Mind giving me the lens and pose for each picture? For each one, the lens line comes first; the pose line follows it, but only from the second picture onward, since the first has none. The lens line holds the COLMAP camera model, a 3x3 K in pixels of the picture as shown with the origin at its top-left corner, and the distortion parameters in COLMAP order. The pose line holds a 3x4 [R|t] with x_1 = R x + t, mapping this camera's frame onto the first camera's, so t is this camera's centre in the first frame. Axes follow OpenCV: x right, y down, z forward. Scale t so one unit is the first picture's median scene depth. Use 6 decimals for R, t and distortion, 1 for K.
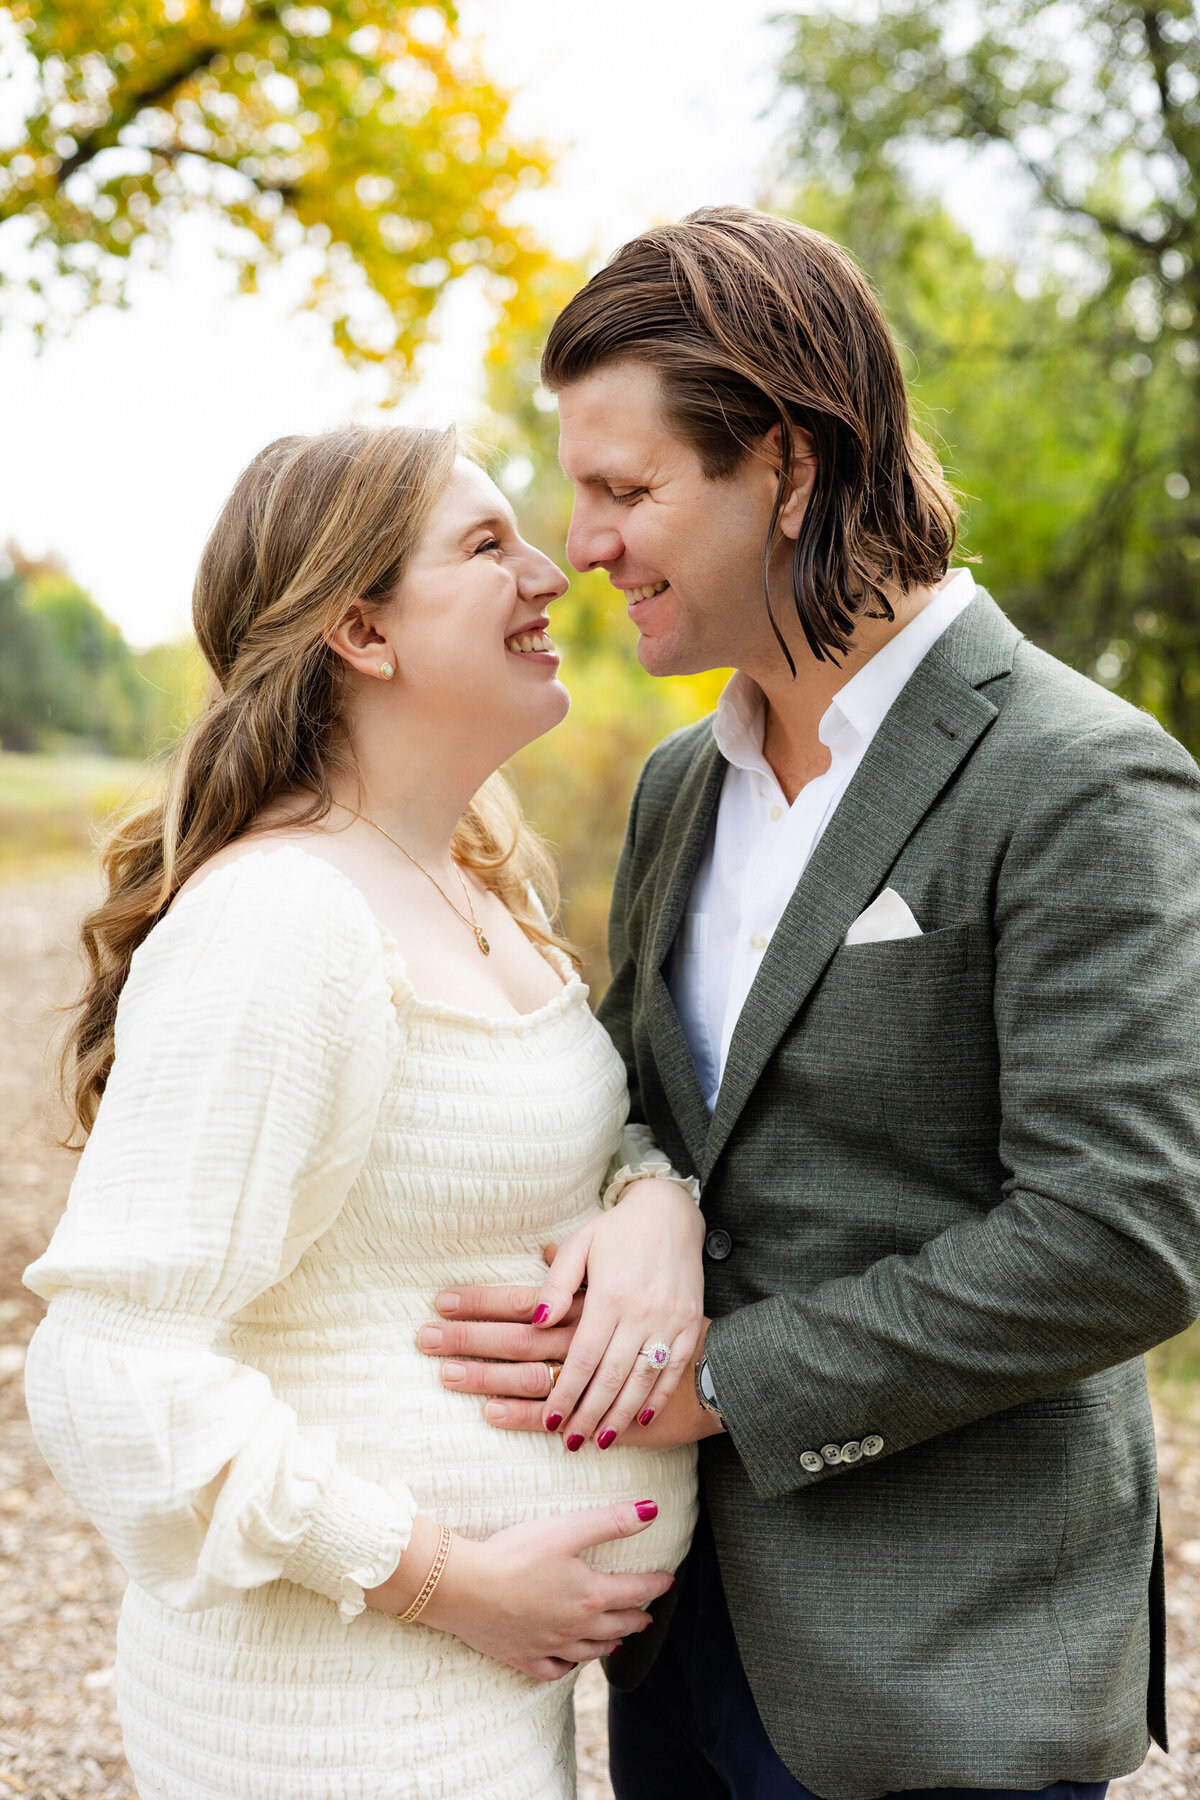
lens RADIAL K [[2581.0, 0, 660.7], [0, 2581.0, 874.3], [0, 0, 1]] dist [0.001396, 0.046431]
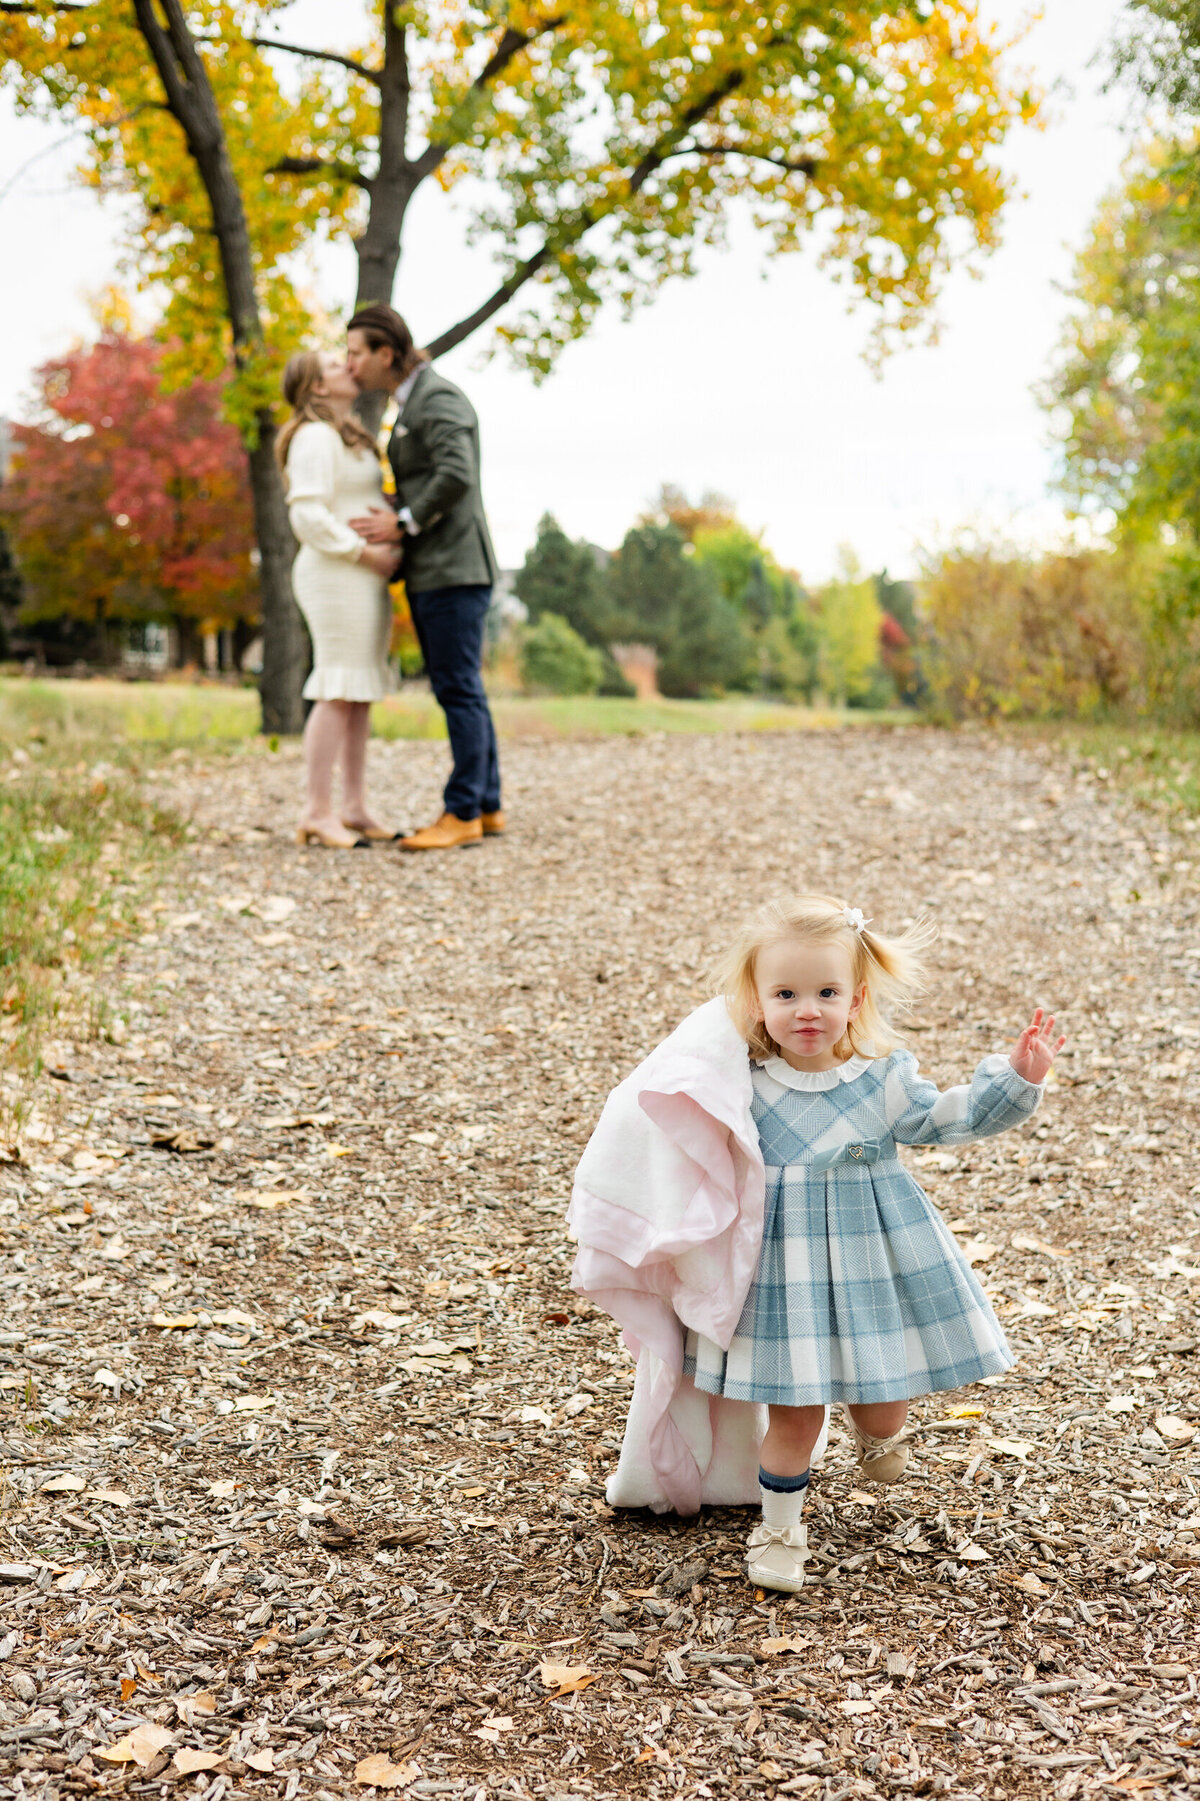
lens RADIAL K [[2700.9, 0, 607.0], [0, 2700.9, 900.4], [0, 0, 1]] dist [-0.002769, 0.045254]
pose [[0.959676, -0.054342, -0.275807, 0.114097], [0.063230, 0.997724, 0.023431, 0.063725], [0.273906, -0.039925, 0.960927, -0.345373]]
